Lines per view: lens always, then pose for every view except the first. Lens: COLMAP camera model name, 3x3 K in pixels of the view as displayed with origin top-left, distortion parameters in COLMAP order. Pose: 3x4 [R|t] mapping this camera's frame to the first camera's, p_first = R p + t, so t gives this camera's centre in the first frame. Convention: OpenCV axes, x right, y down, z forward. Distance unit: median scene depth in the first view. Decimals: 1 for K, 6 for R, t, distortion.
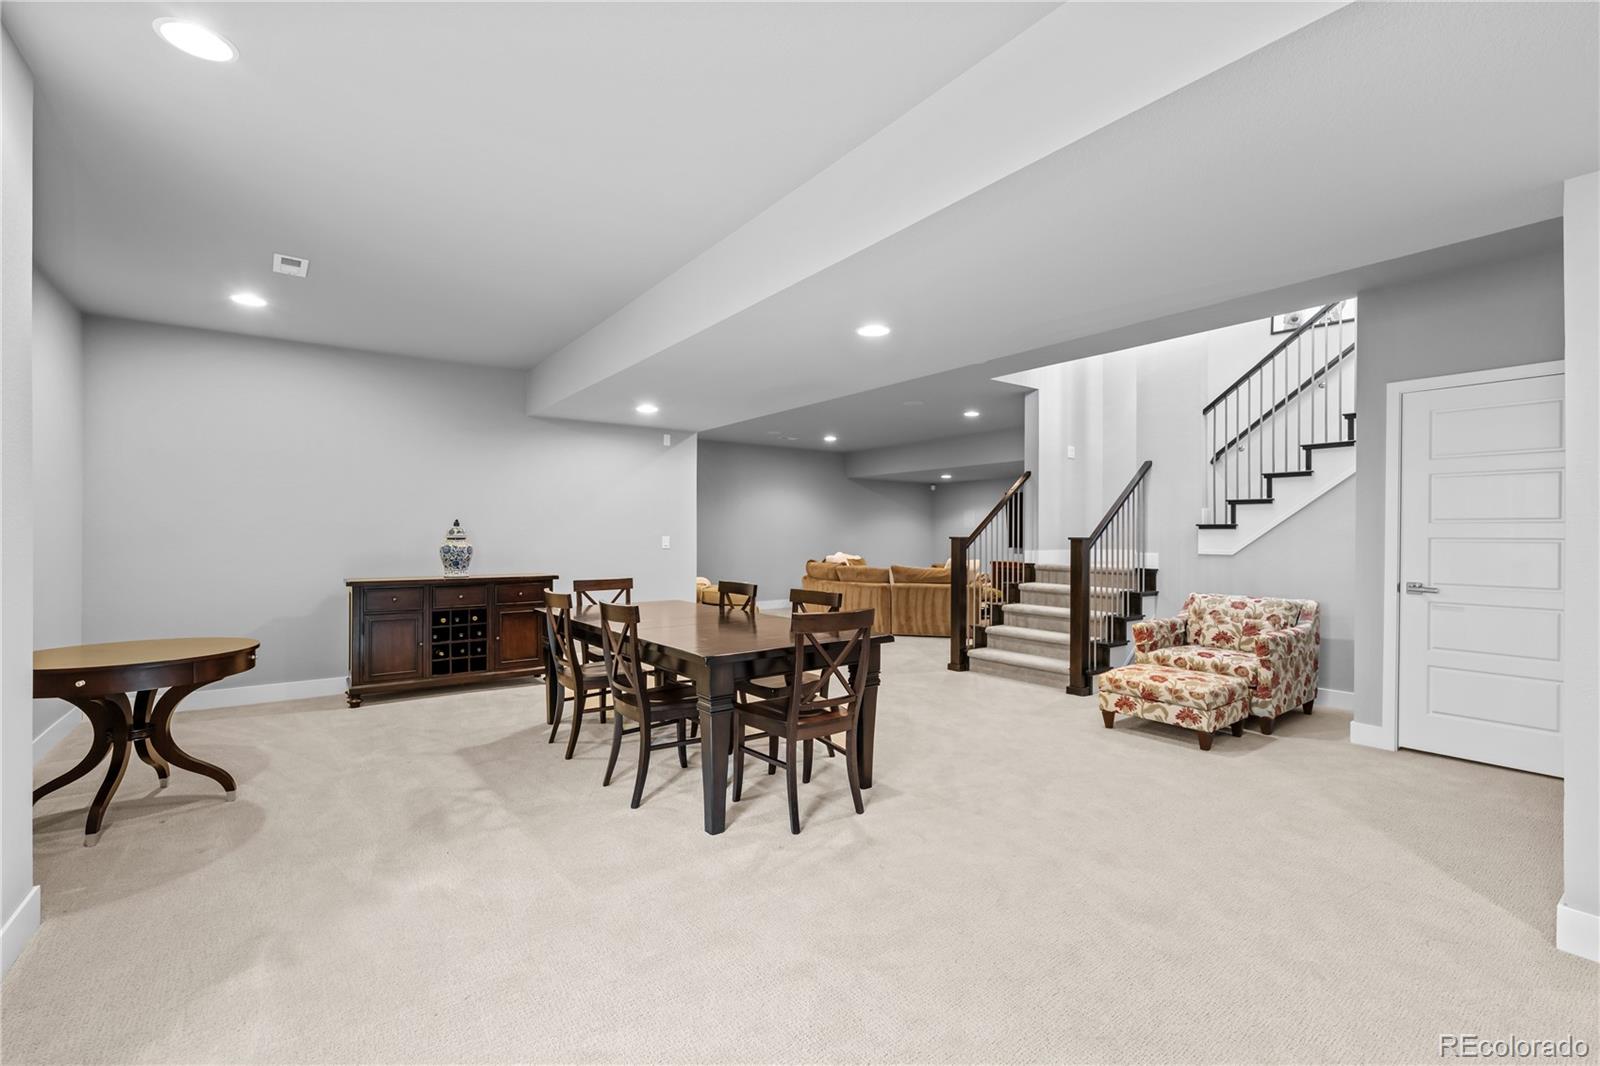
lens RADIAL K [[680.1, 0, 802.9], [0, 680.1, 534.0], [0, 0, 1]] dist [0.000941, 0.000087]
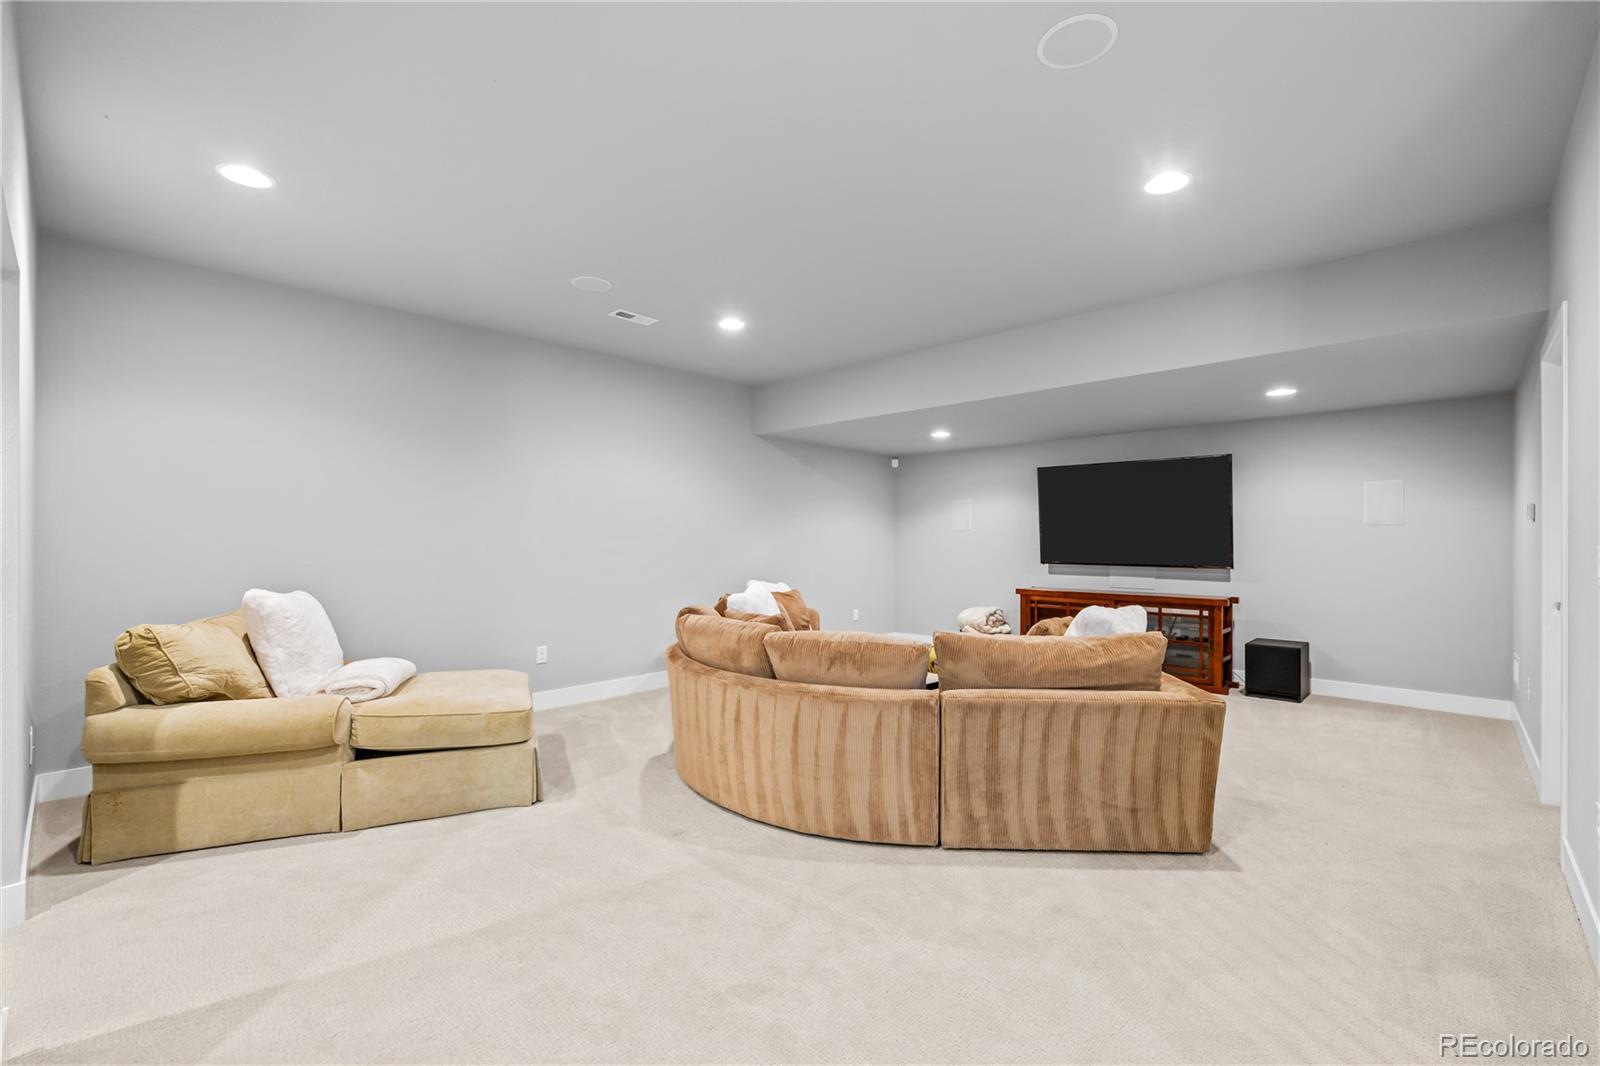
lens RADIAL K [[680.1, 0, 807.0], [0, 680.1, 539.4], [0, 0, 1]] dist [0.000941, 0.000087]
pose [[0.983176, -0.002944, 0.182636, 0.008393], [0.003739, 0.999985, -0.004005, 0.001952], [-0.182621, 0.004621, 0.983172, 0.690126]]
